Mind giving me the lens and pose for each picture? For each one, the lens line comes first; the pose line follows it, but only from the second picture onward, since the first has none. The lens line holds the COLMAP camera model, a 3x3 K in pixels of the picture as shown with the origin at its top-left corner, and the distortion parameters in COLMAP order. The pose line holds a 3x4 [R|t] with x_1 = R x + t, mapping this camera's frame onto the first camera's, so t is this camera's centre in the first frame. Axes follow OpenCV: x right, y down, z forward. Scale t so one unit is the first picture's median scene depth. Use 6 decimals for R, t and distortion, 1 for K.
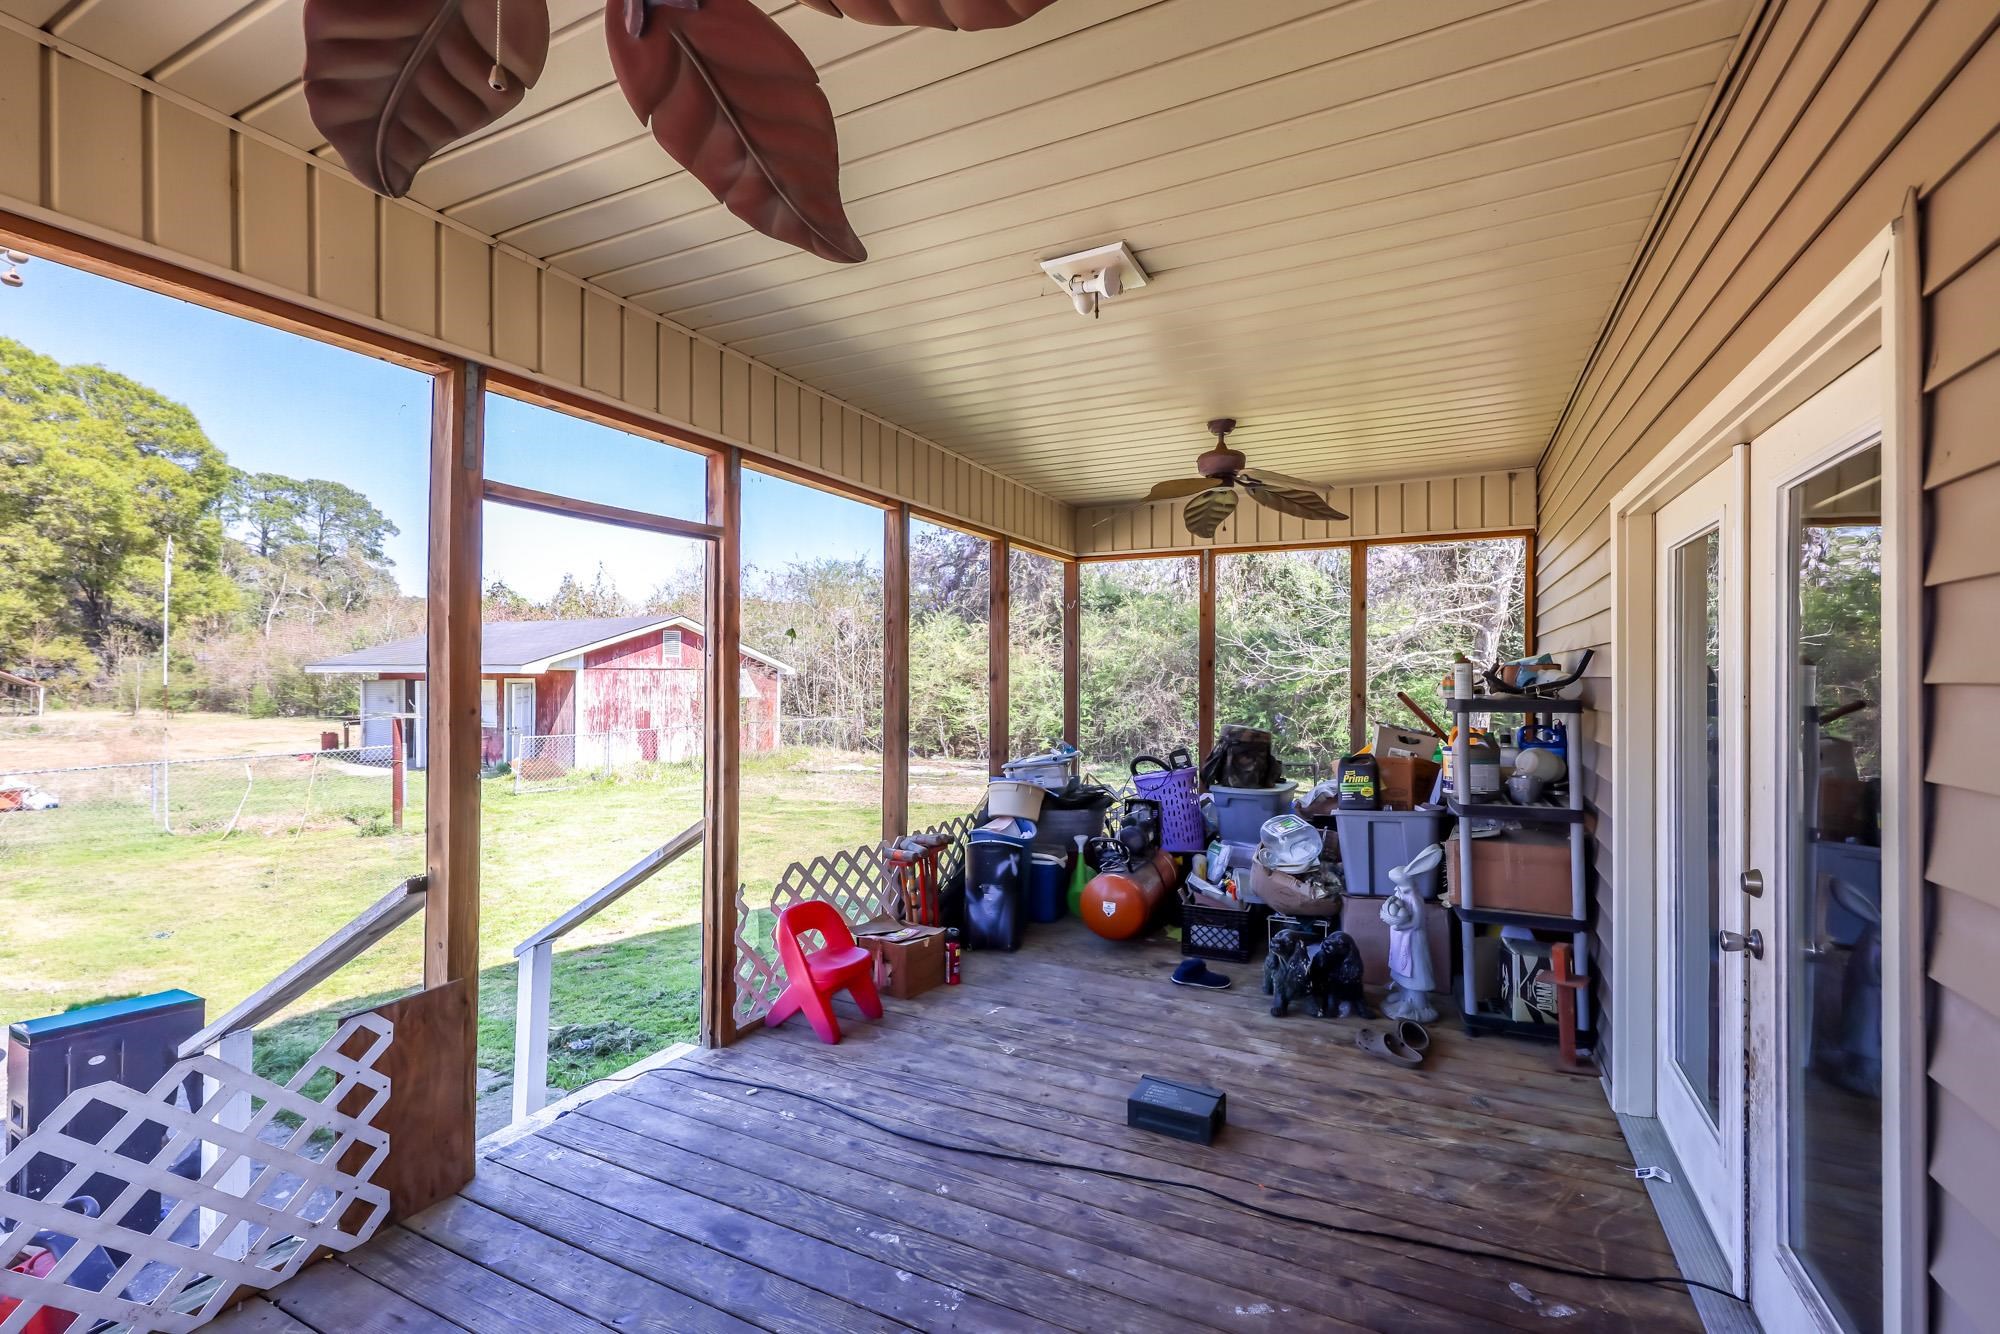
lens RADIAL K [[800.2, 0, 1014.2], [0, 800.2, 661.2], [0, 0, 1]] dist [-0.002869, 0.000249]
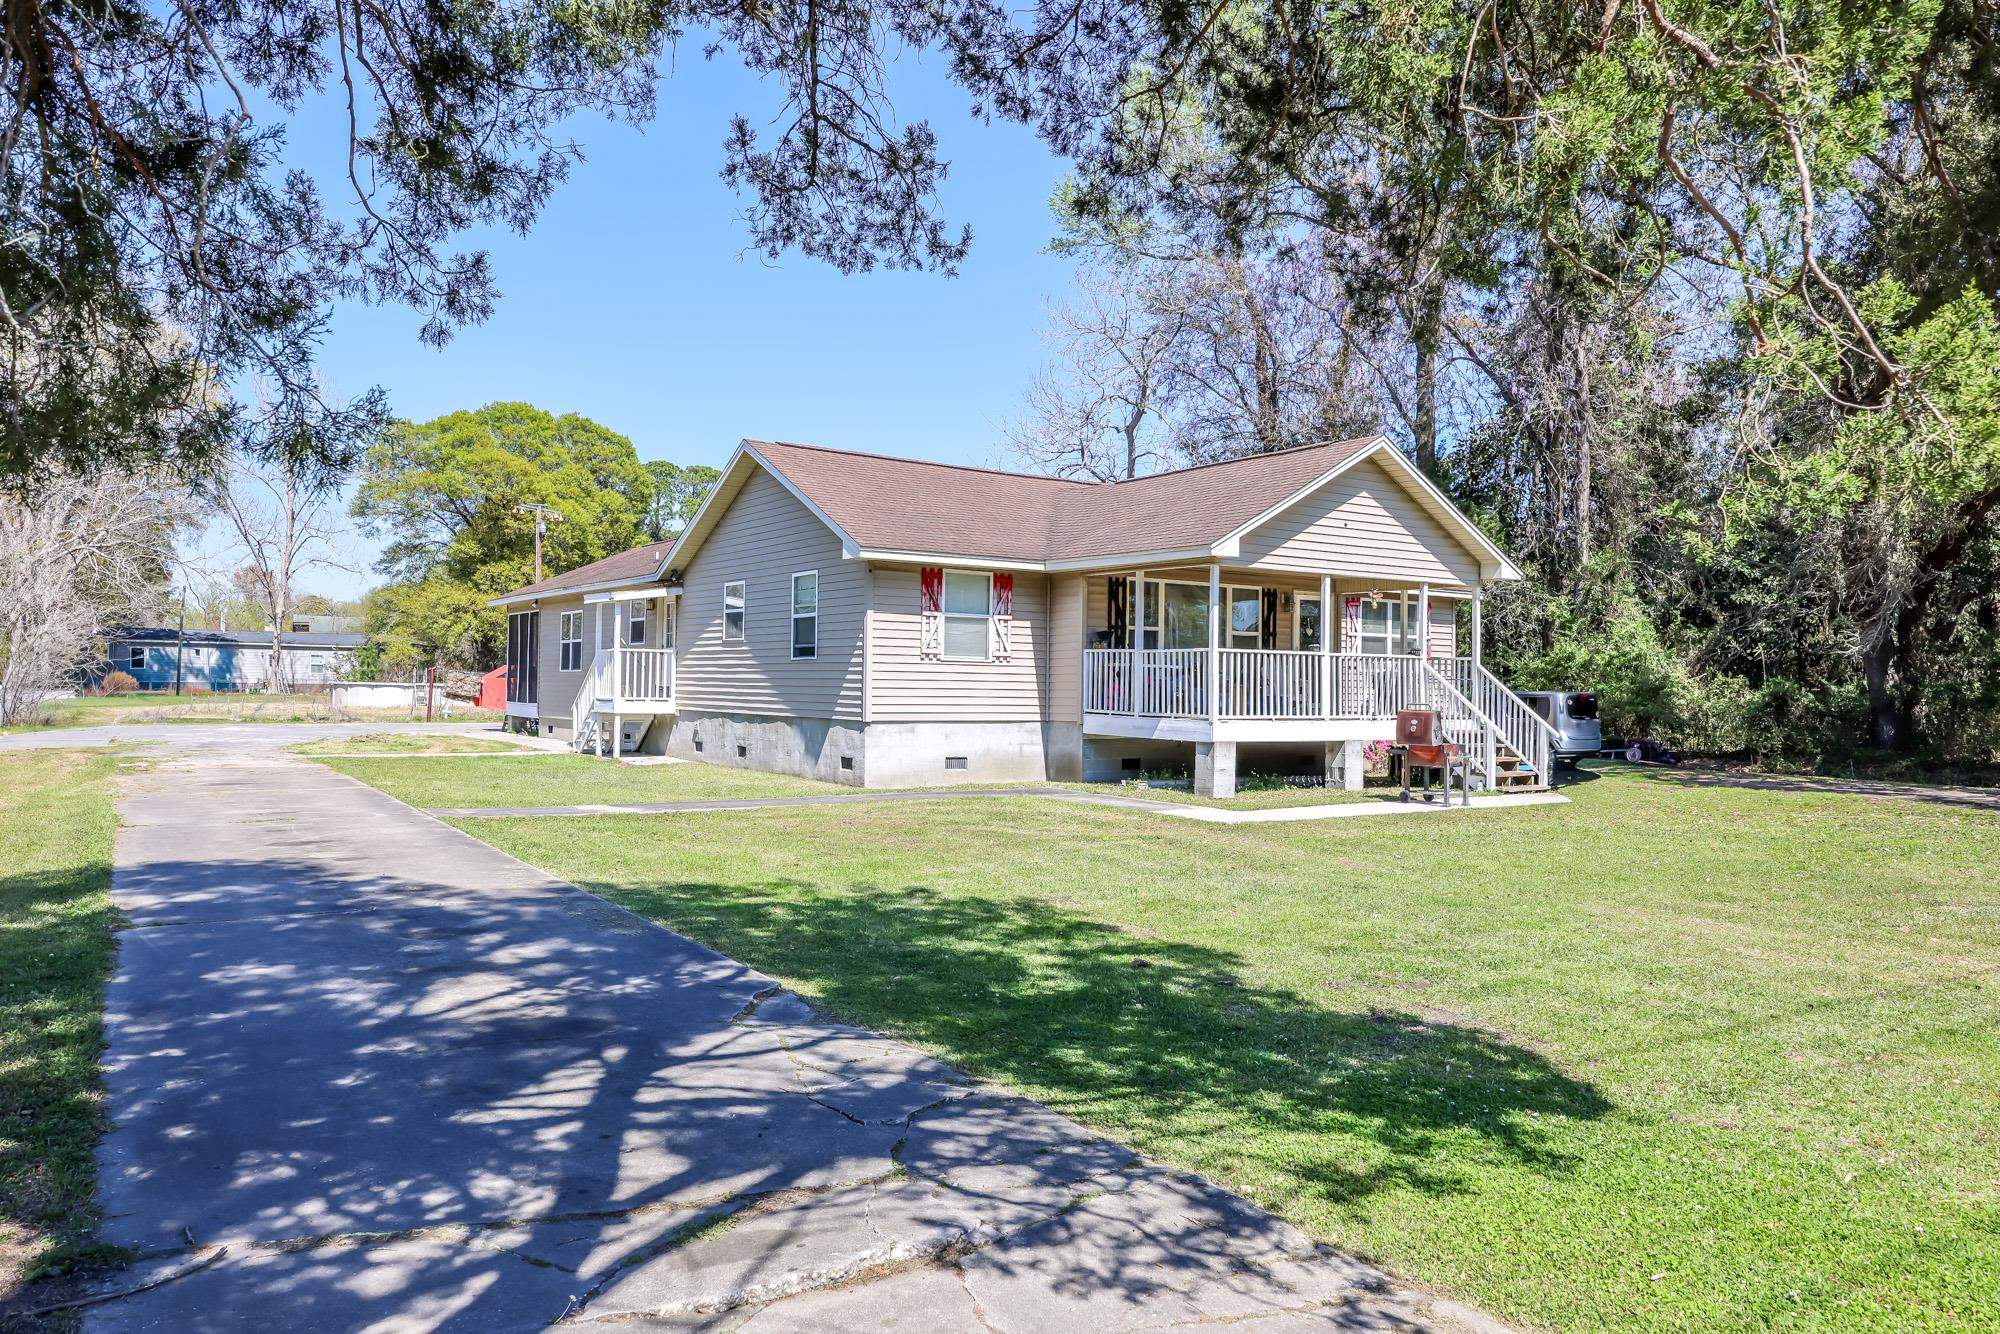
lens RADIAL K [[1426.6, 0, 997.7], [0, 1426.6, 668.2], [0, 0, 1]] dist [-0.000121, -0.001910]
pose [[0.845300, 0.013959, -0.534110, 0.571709], [-0.014307, 0.999892, 0.003488, -0.006708], [0.534101, 0.004693, 0.845408, -0.500681]]
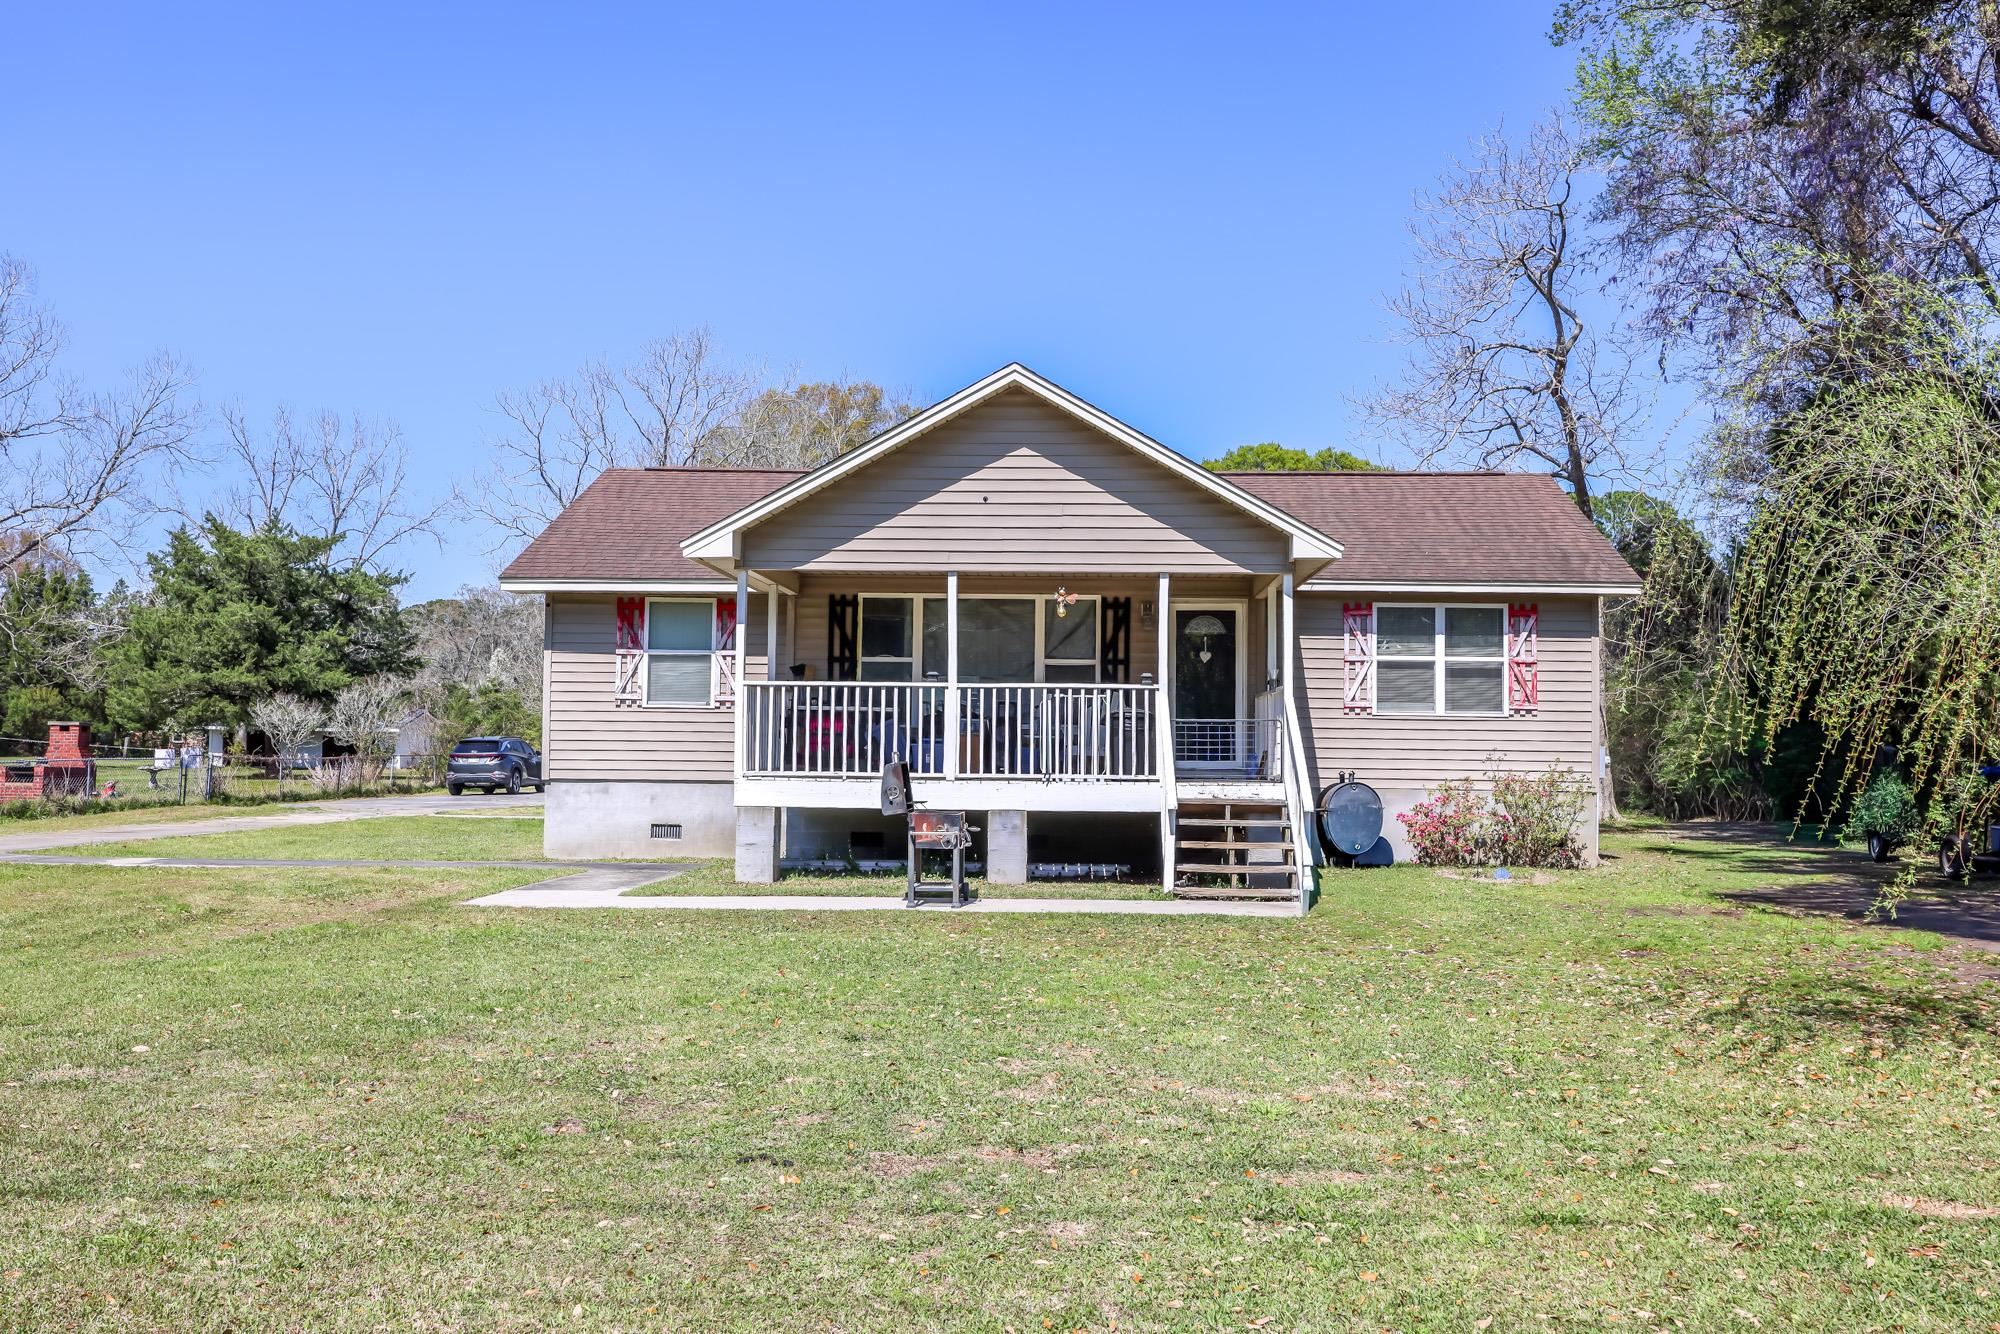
lens RADIAL K [[1611.2, 0, 1000.5], [0, 1611.2, 664.3], [0, 0, 1]] dist [-0.001493, 0.000046]
pose [[0.375074, -0.036380, -0.926281, 0.747211], [0.000280, 0.999234, -0.039132, -0.001857], [0.926995, 0.014418, 0.374797, -0.195804]]
